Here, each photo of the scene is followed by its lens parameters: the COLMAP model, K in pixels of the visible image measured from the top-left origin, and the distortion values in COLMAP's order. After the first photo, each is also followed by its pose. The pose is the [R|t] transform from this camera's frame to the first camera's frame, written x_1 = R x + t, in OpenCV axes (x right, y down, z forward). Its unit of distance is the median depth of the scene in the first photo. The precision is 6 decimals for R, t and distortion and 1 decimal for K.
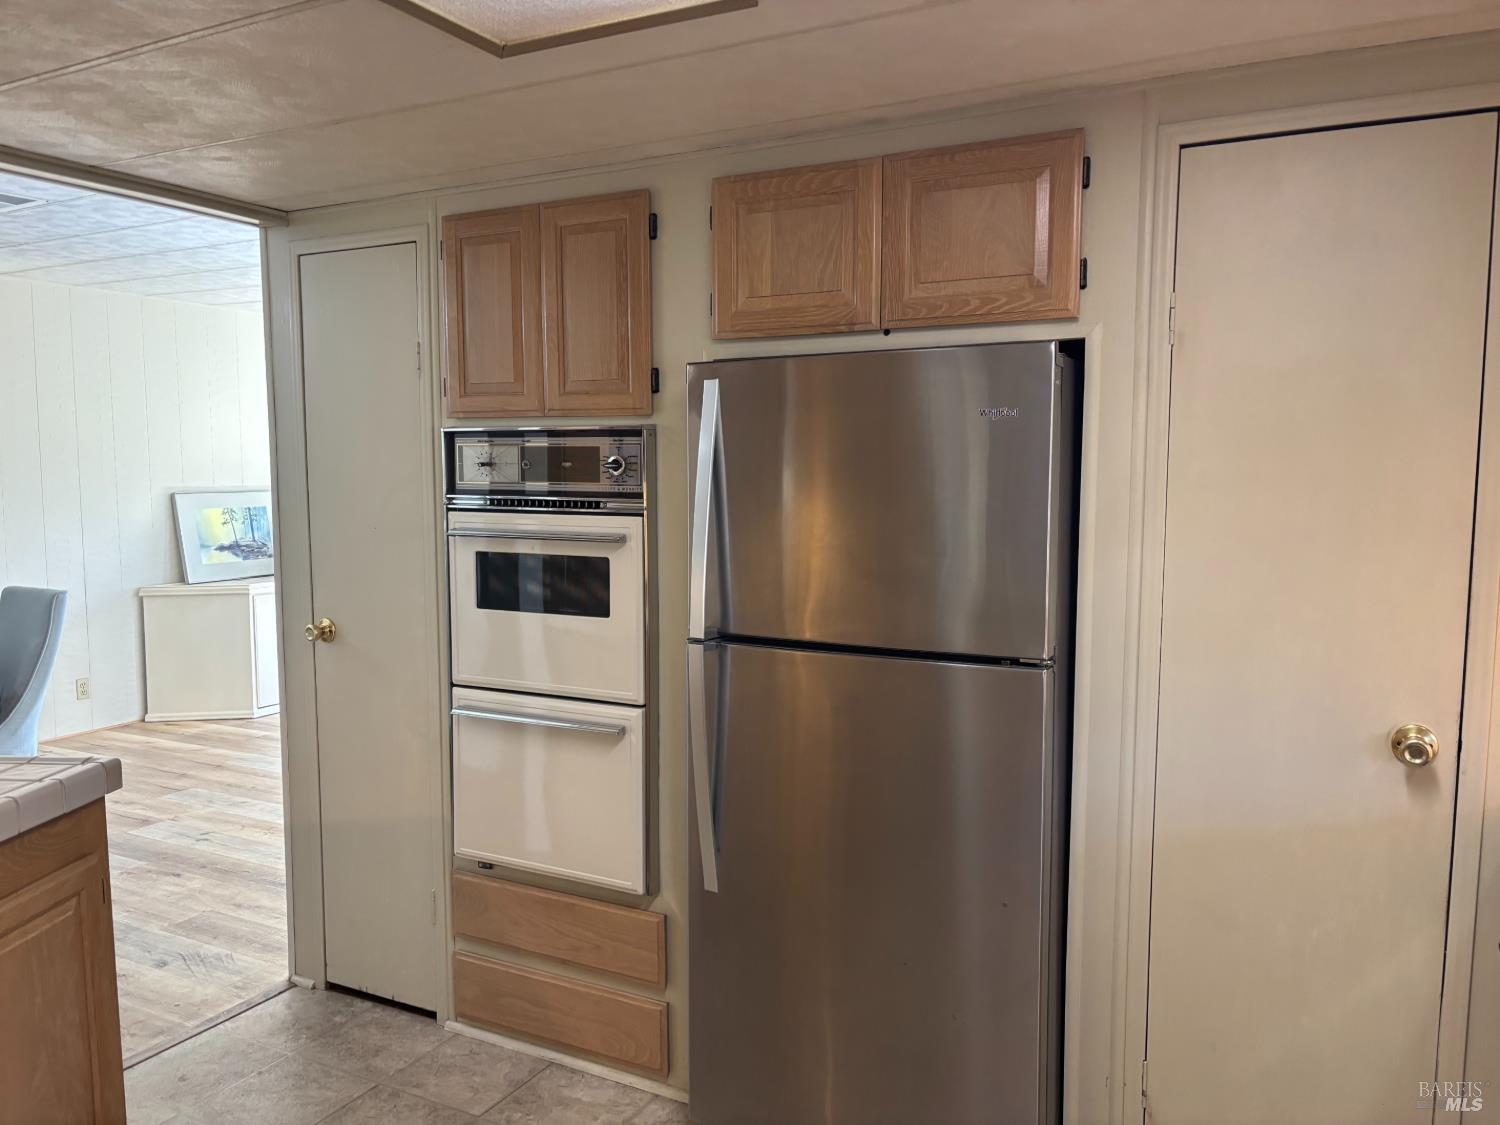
lens RADIAL K [[1141.2, 0, 744.5], [0, 1141.2, 565.1], [0, 0, 1]] dist [0.002755, -0.020116]
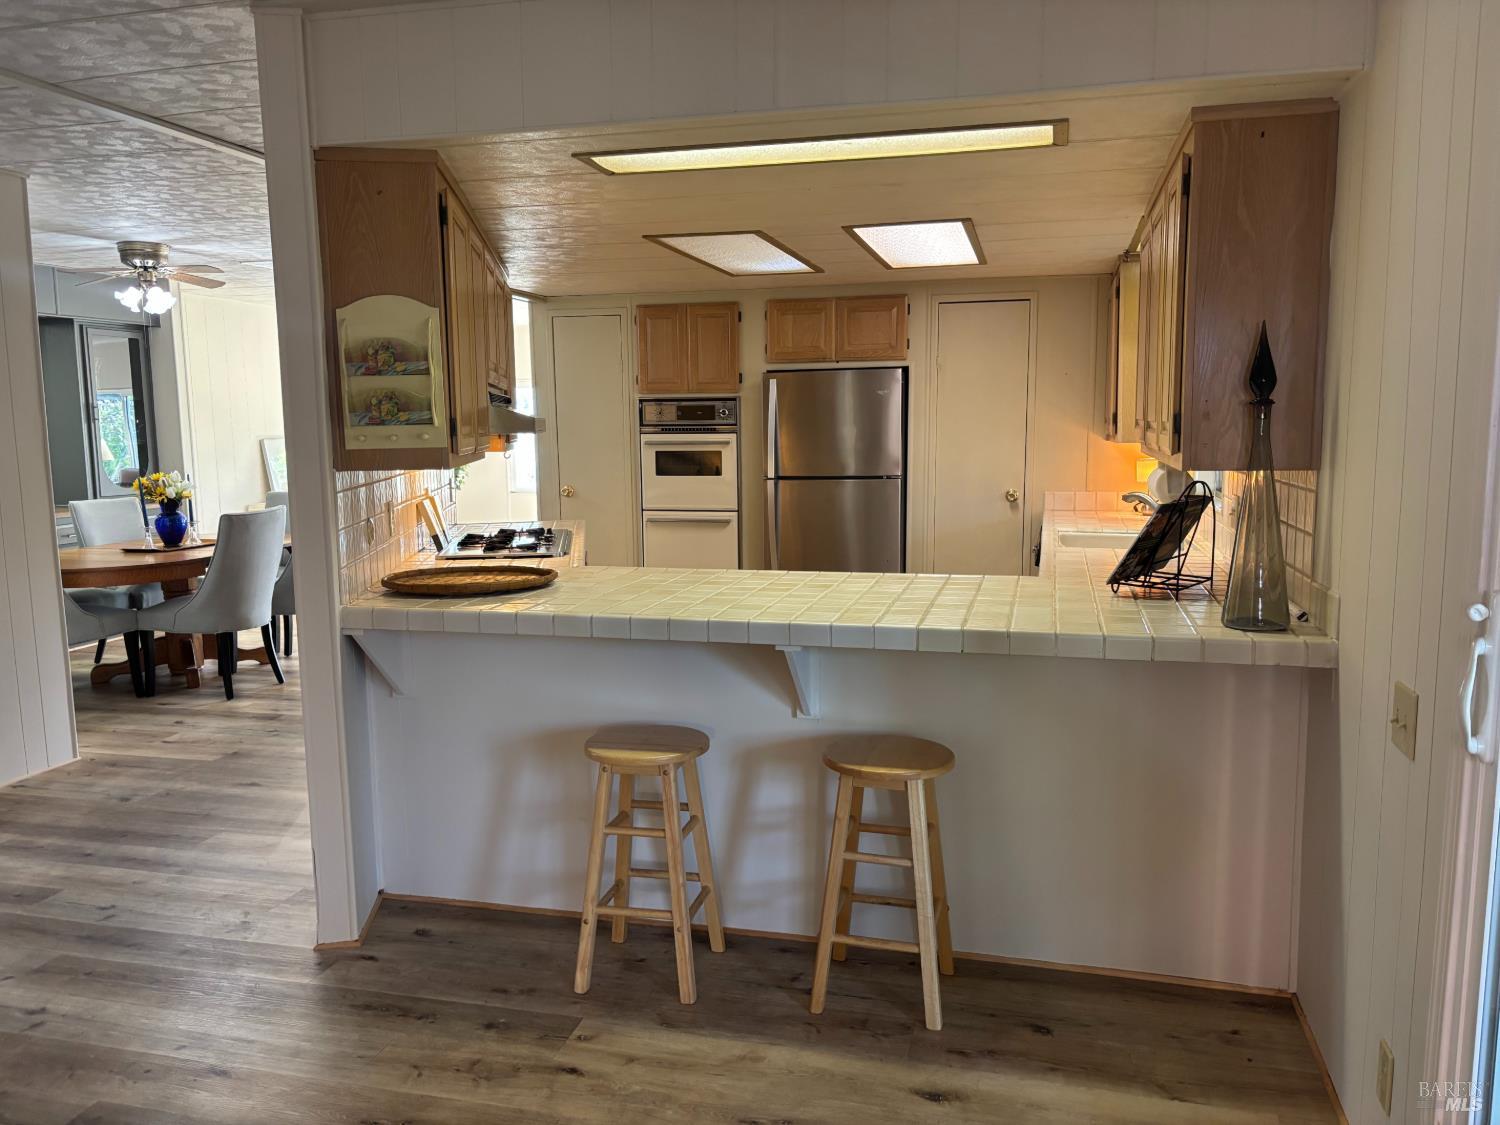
lens RADIAL K [[1141.2, 0, 755.6], [0, 1141.2, 566.7], [0, 0, 1]] dist [0.002755, -0.020116]
pose [[0.975635, -0.035813, 0.216460, -0.586781], [0.027383, 0.998750, 0.041820, 0.141730], [-0.217687, -0.034874, 0.975395, -1.415640]]
